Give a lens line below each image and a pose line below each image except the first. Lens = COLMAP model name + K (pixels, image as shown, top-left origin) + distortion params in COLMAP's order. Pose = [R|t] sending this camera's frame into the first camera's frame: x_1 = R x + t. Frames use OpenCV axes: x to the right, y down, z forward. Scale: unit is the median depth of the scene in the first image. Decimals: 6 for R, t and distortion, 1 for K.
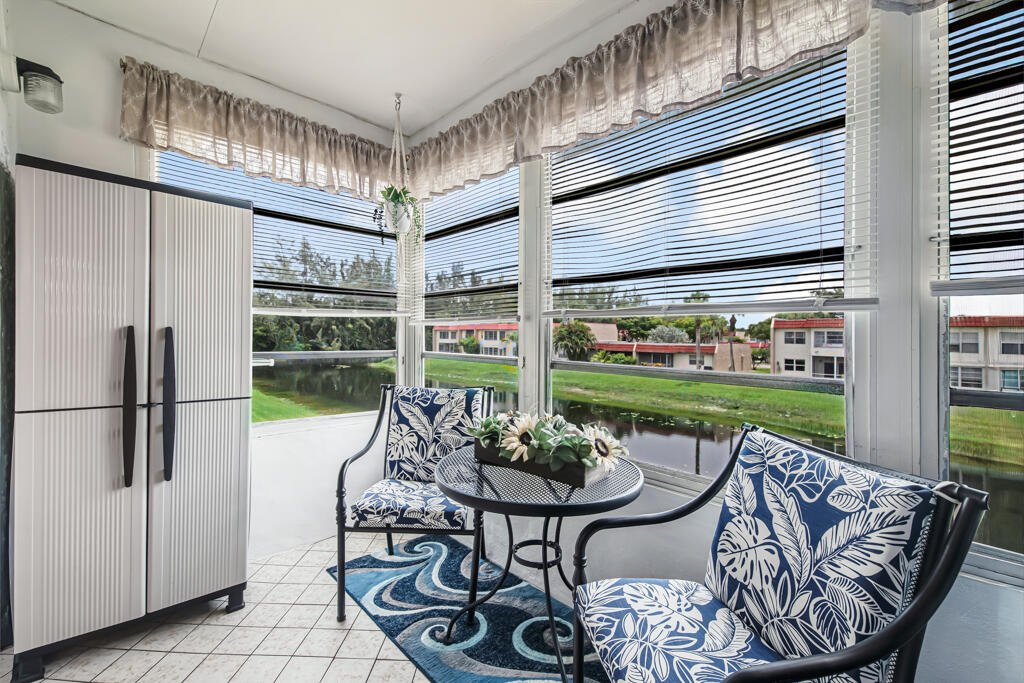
lens RADIAL K [[415.2, 0, 498.4], [0, 415.2, 333.8], [0, 0, 1]] dist [-0.018497, -0.001440]
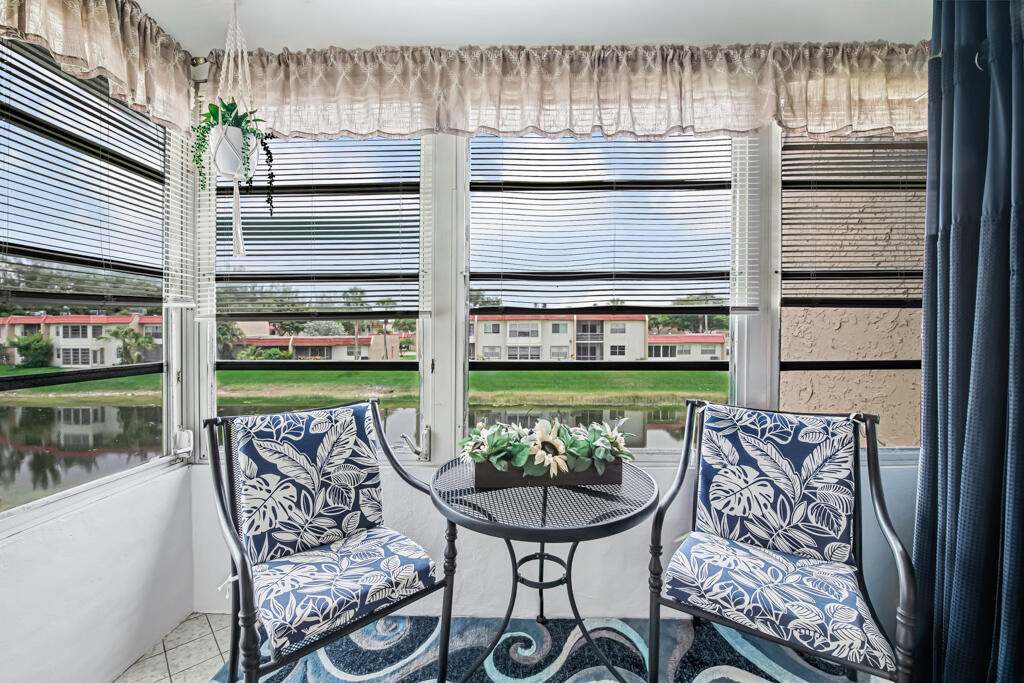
lens RADIAL K [[415.2, 0, 498.0], [0, 415.2, 327.8], [0, 0, 1]] dist [-0.018497, -0.001440]
pose [[0.709084, -0.013199, 0.705000, -0.641936], [0.011146, 0.999910, 0.007510, -0.020640], [-0.705036, 0.002532, 0.709167, 0.423979]]
